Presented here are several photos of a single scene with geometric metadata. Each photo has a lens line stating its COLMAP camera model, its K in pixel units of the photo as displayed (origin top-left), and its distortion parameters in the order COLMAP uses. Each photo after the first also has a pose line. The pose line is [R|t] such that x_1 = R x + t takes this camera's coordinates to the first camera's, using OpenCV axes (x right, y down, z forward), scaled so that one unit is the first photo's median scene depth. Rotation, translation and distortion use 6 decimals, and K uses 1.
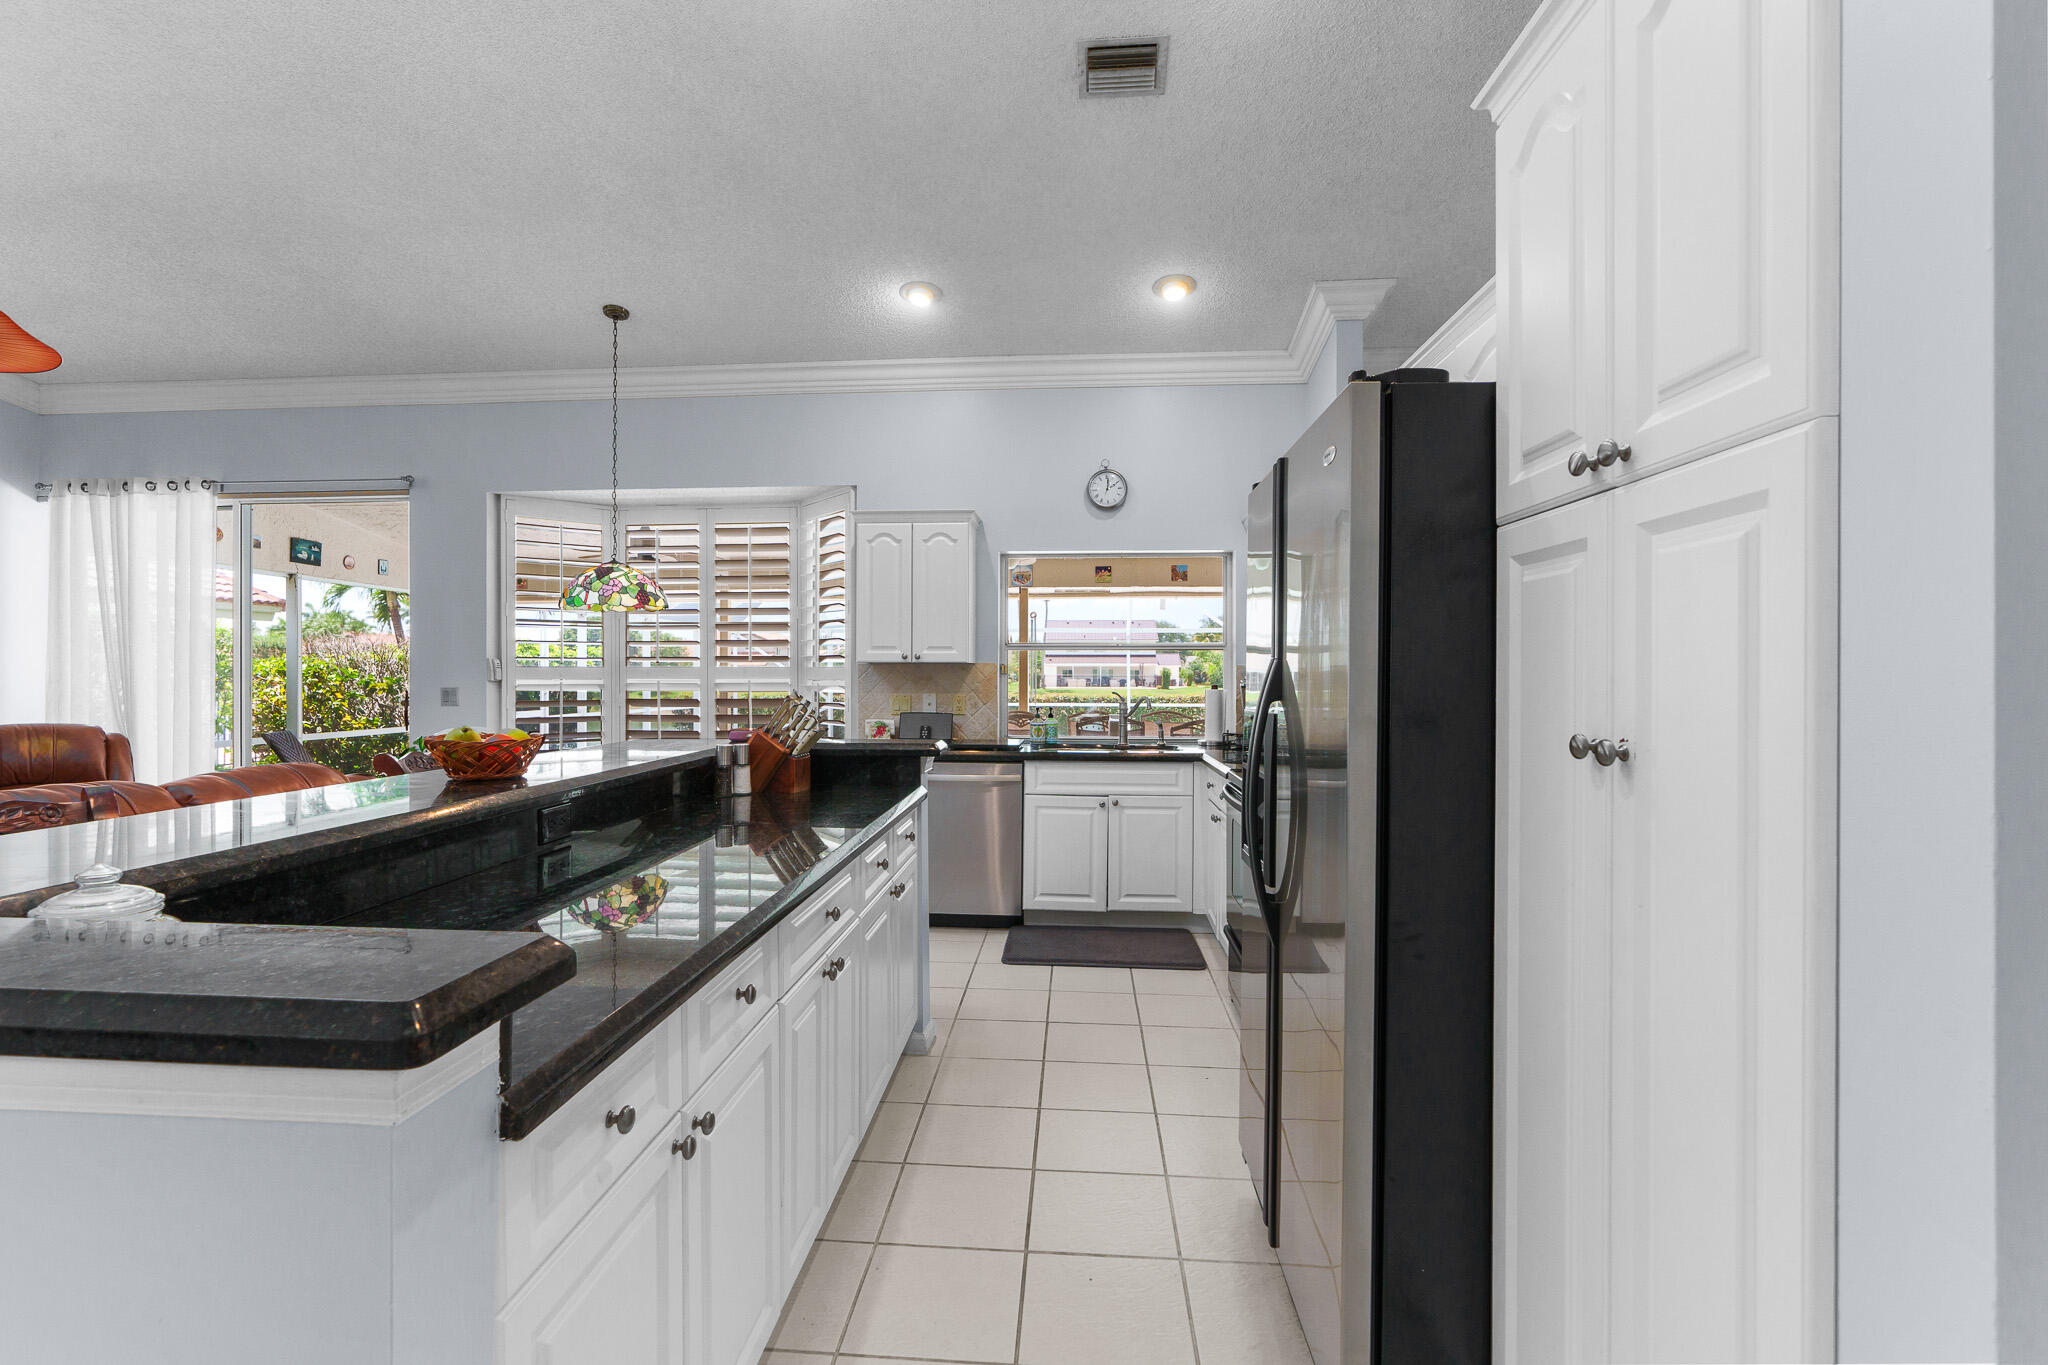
lens RADIAL K [[931.5, 0, 1018.5], [0, 931.5, 677.2], [0, 0, 1]] dist [-0.015864, 0.006958]
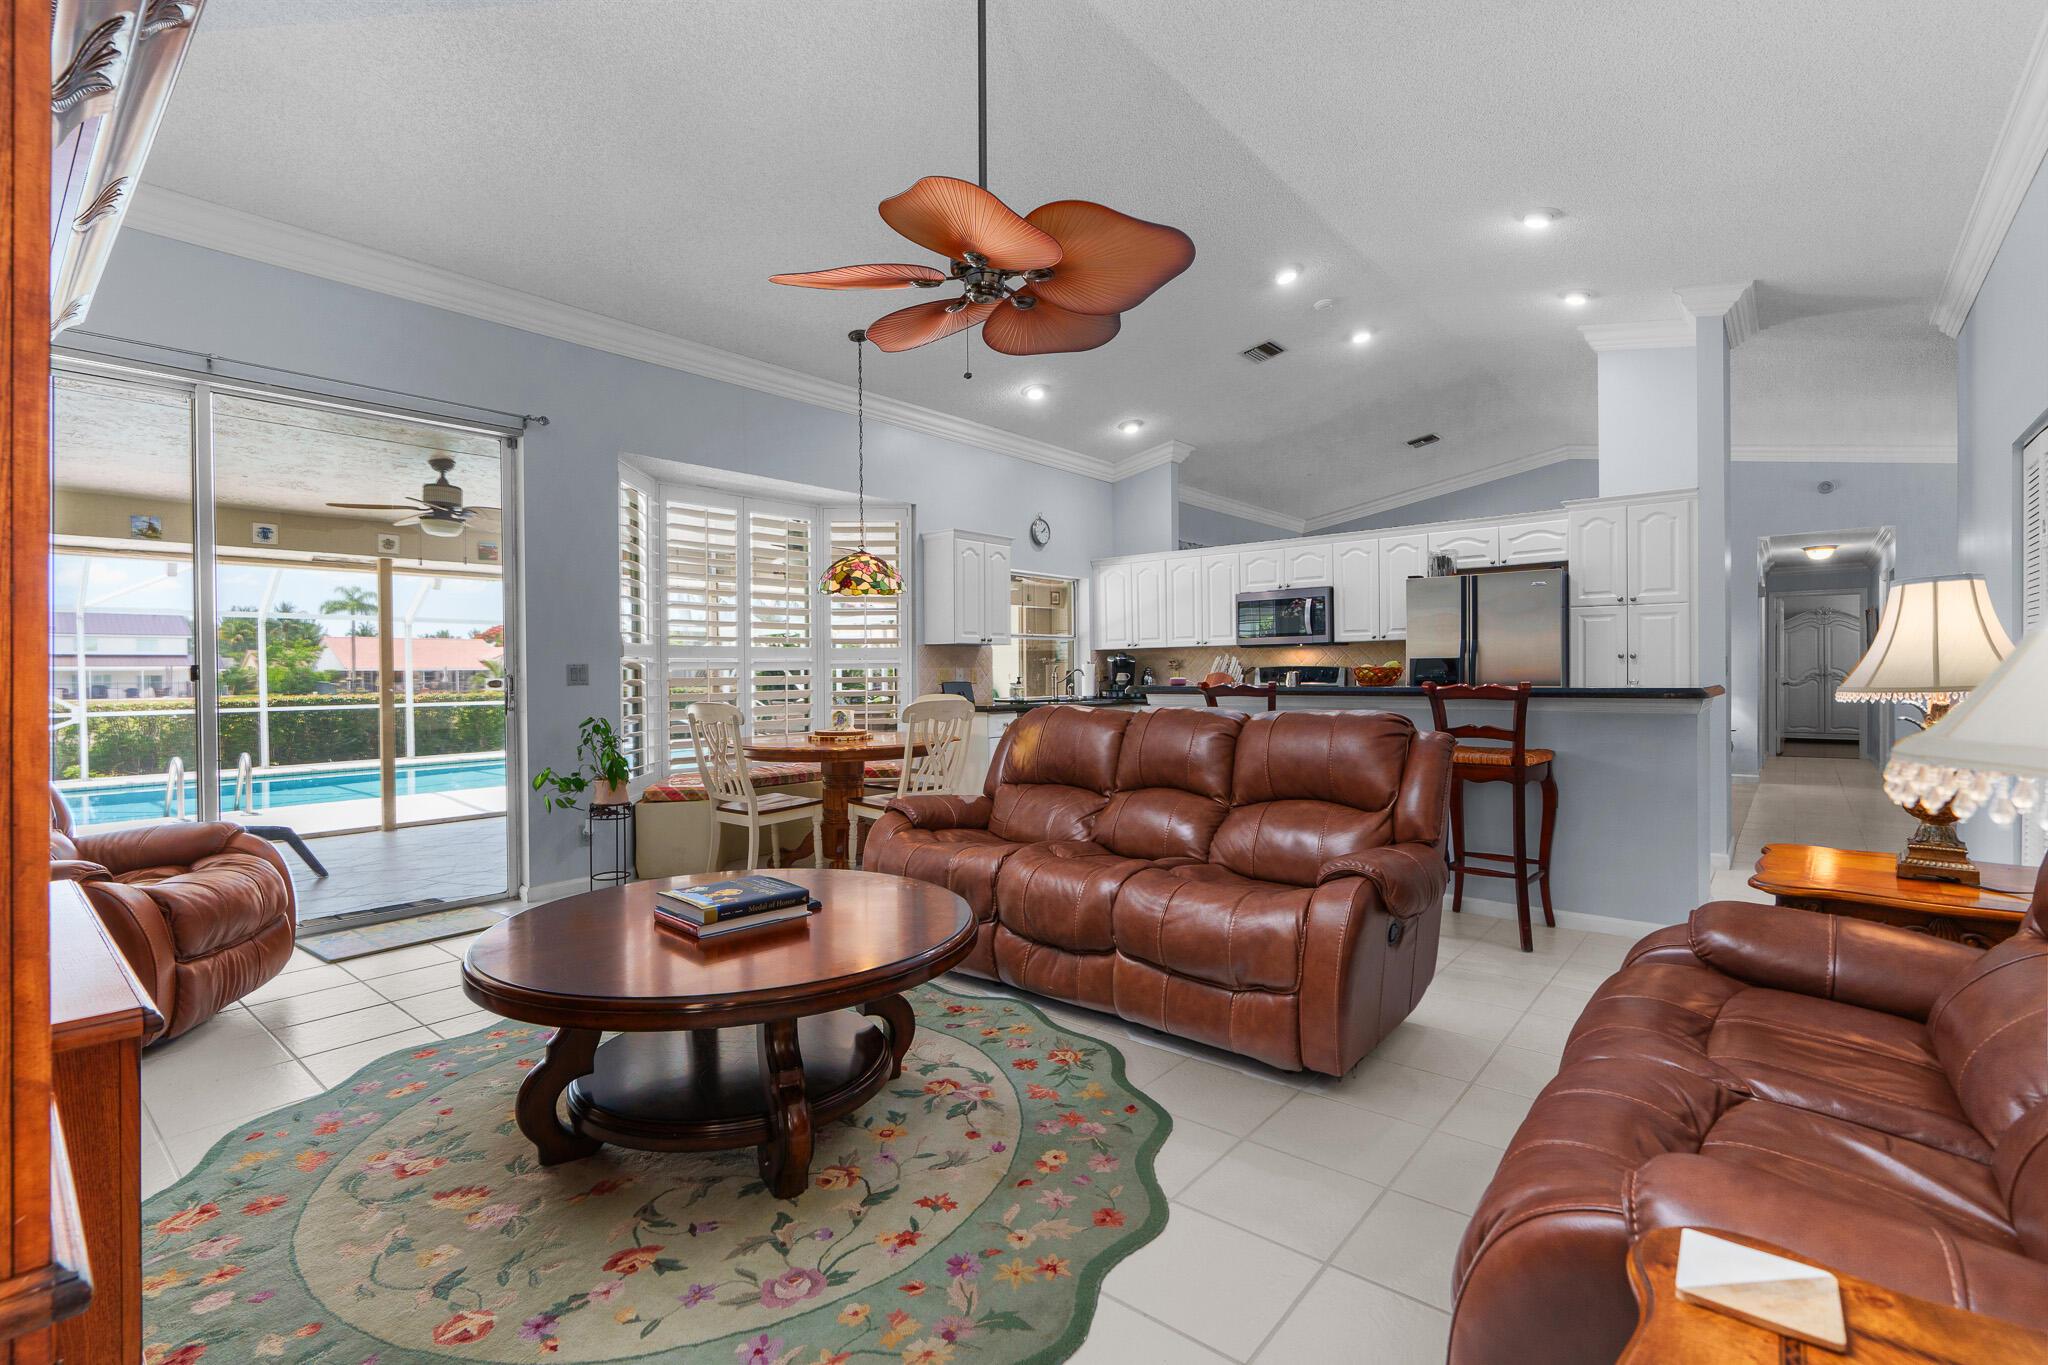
lens RADIAL K [[931.5, 0, 1018.5], [0, 931.5, 677.2], [0, 0, 1]] dist [-0.015864, 0.006958]
pose [[0.590570, -0.010366, 0.806920, -1.189082], [0.013938, 0.999899, 0.002644, 0.030156], [-0.806866, 0.009685, 0.590655, 0.148671]]
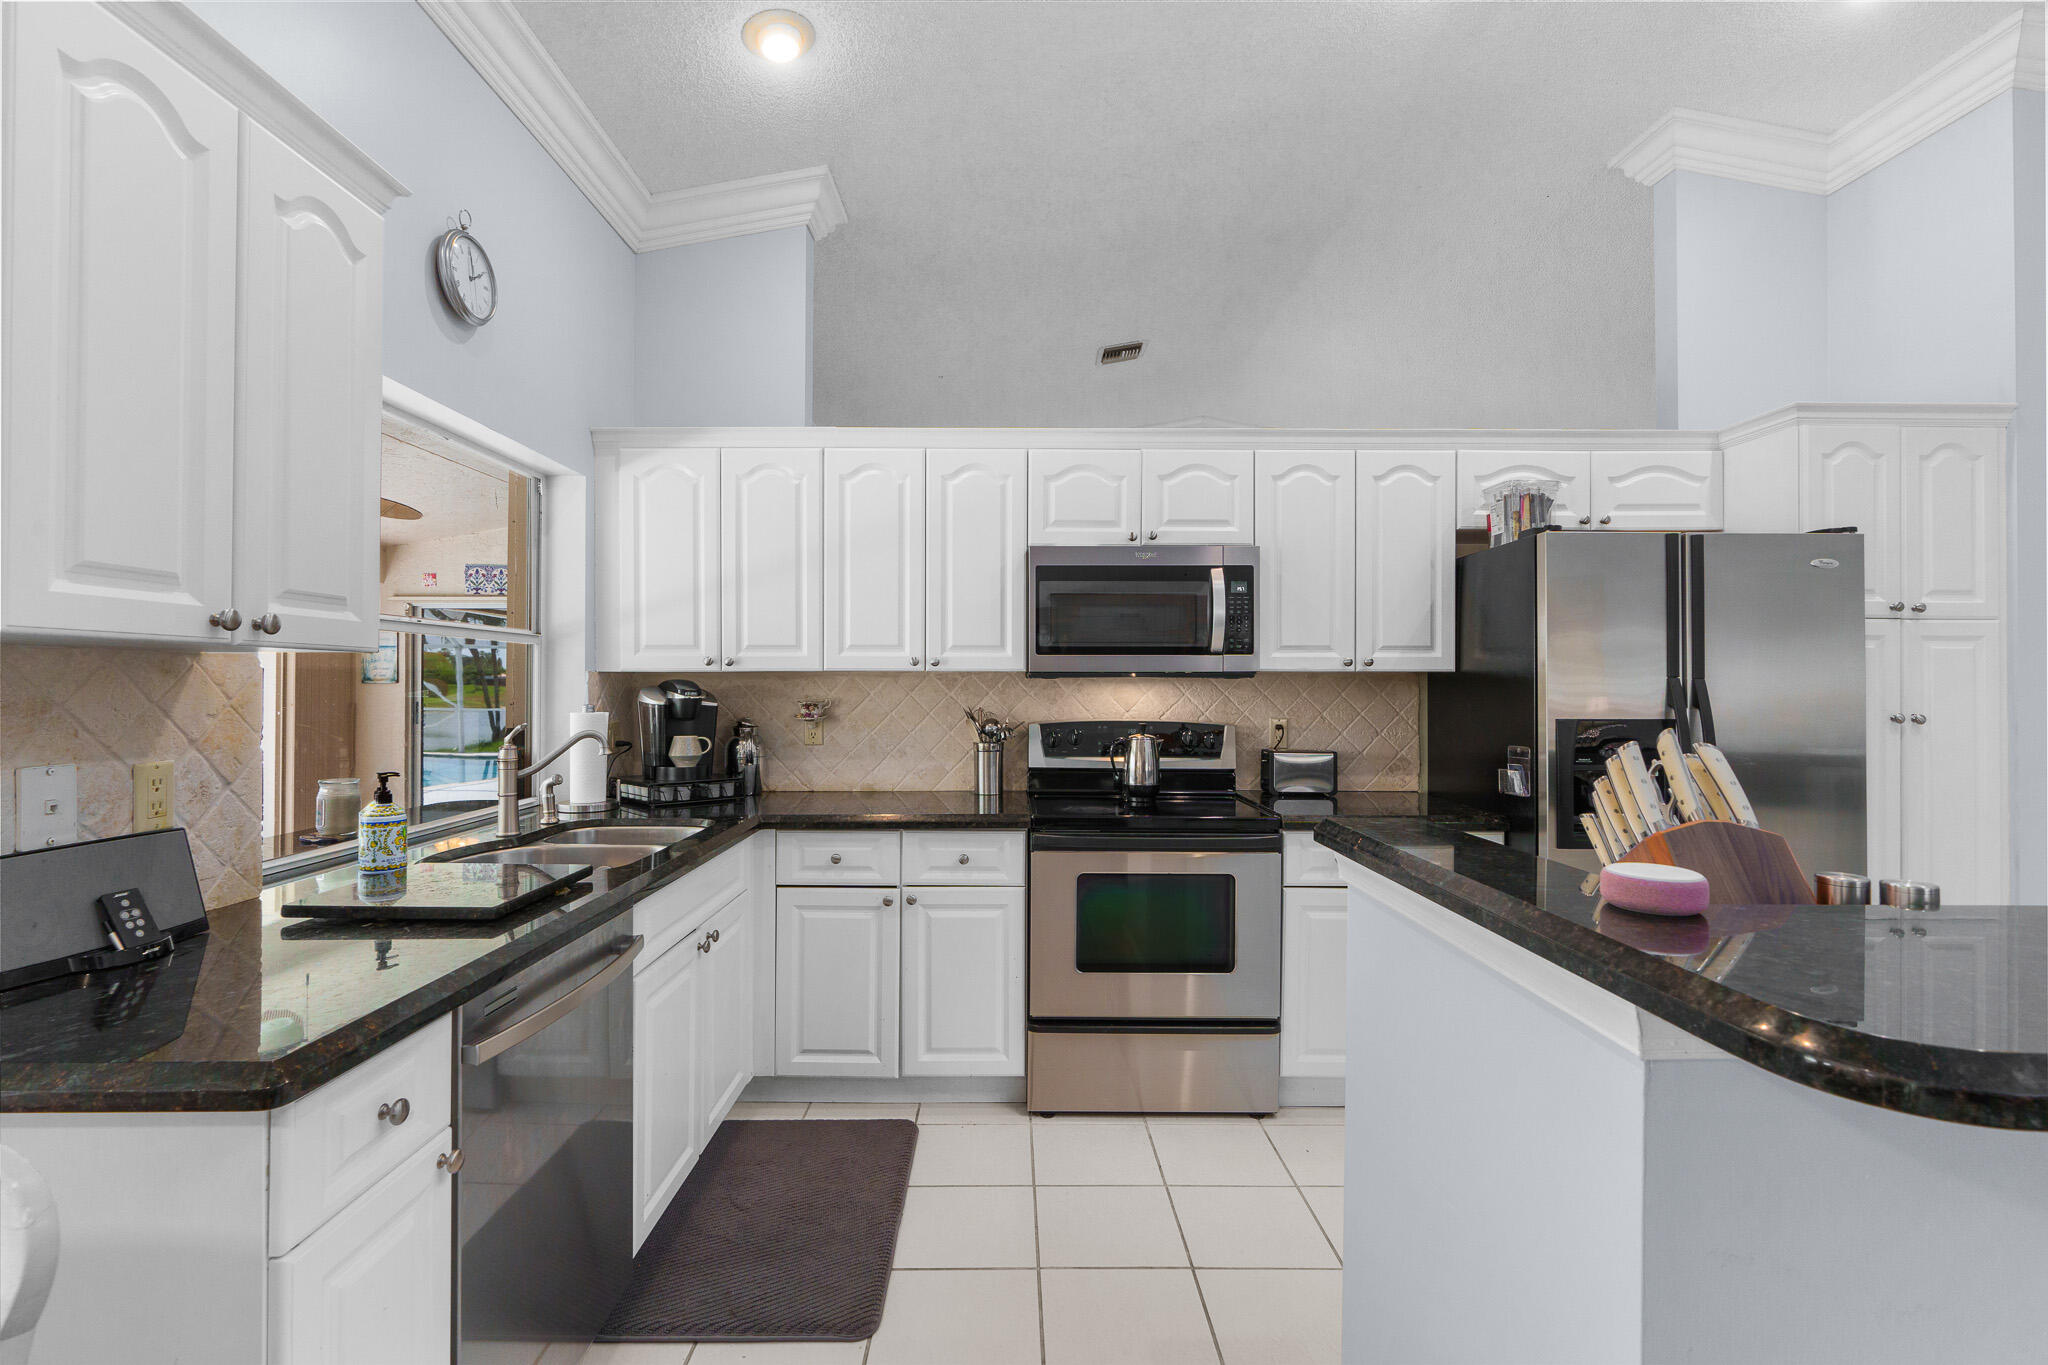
lens RADIAL K [[924.8, 0, 1013.5], [0, 924.8, 680.2], [0, 0, 1]] dist [-0.007437, 0.001904]
pose [[-0.073835, 0.003657, 0.997264, -0.382953], [0.001743, 0.999992, -0.003538, -0.004809], [-0.997269, 0.001477, -0.073840, 0.801000]]
